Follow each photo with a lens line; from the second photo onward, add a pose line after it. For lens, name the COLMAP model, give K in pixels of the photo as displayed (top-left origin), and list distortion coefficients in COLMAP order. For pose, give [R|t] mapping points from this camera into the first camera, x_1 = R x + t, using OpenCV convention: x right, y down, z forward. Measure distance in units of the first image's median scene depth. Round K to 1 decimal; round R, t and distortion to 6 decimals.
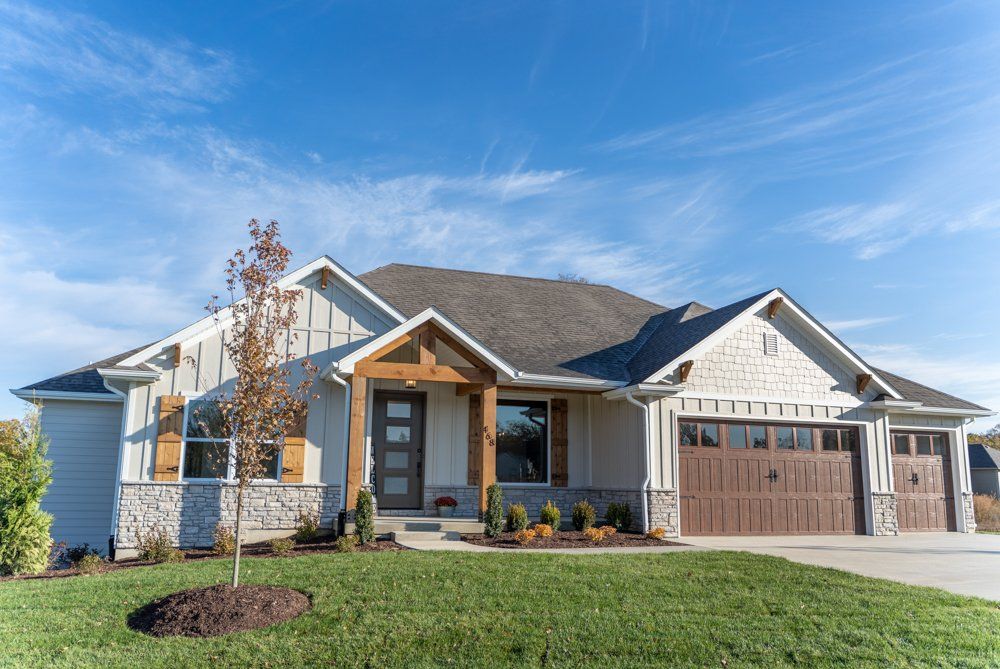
lens RADIAL K [[797.9, 0, 499.5], [0, 797.9, 344.2], [0, 0, 1]] dist [-0.042726, 0.077136]
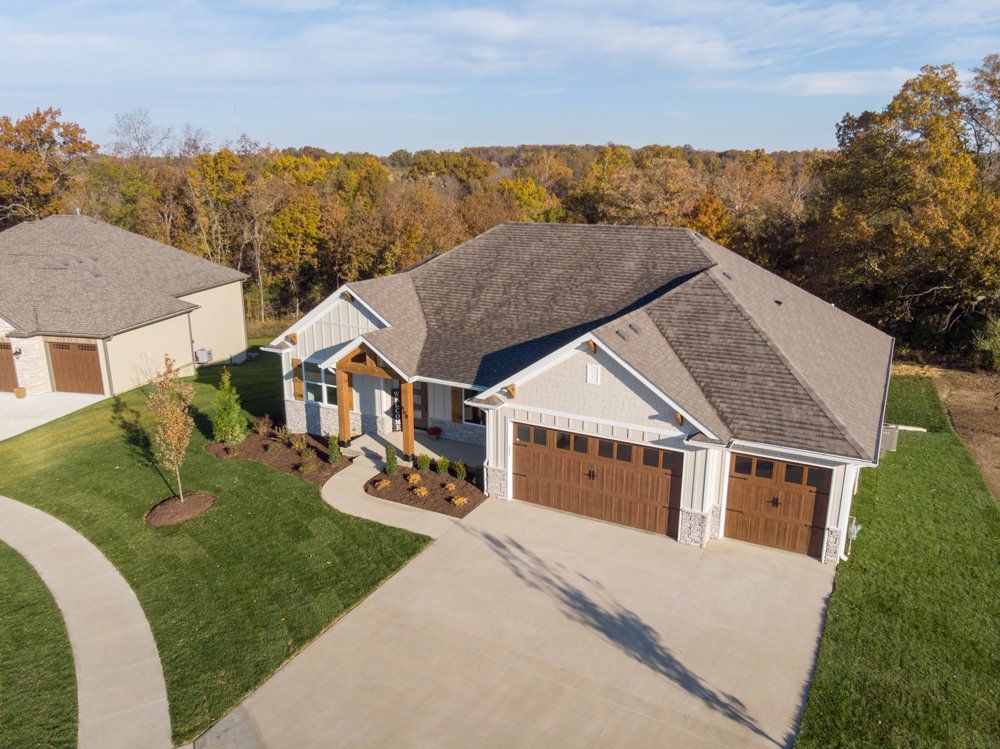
lens RADIAL K [[745.2, 0, 495.9], [0, 745.2, 370.6], [0, 0, 1]] dist [-0.015773, -0.003039]
pose [[0.662168, 0.186548, -0.725764, 1.107205], [0.146201, 0.917744, 0.369284, -0.458419], [0.734955, -0.350636, 0.580427, 0.274613]]
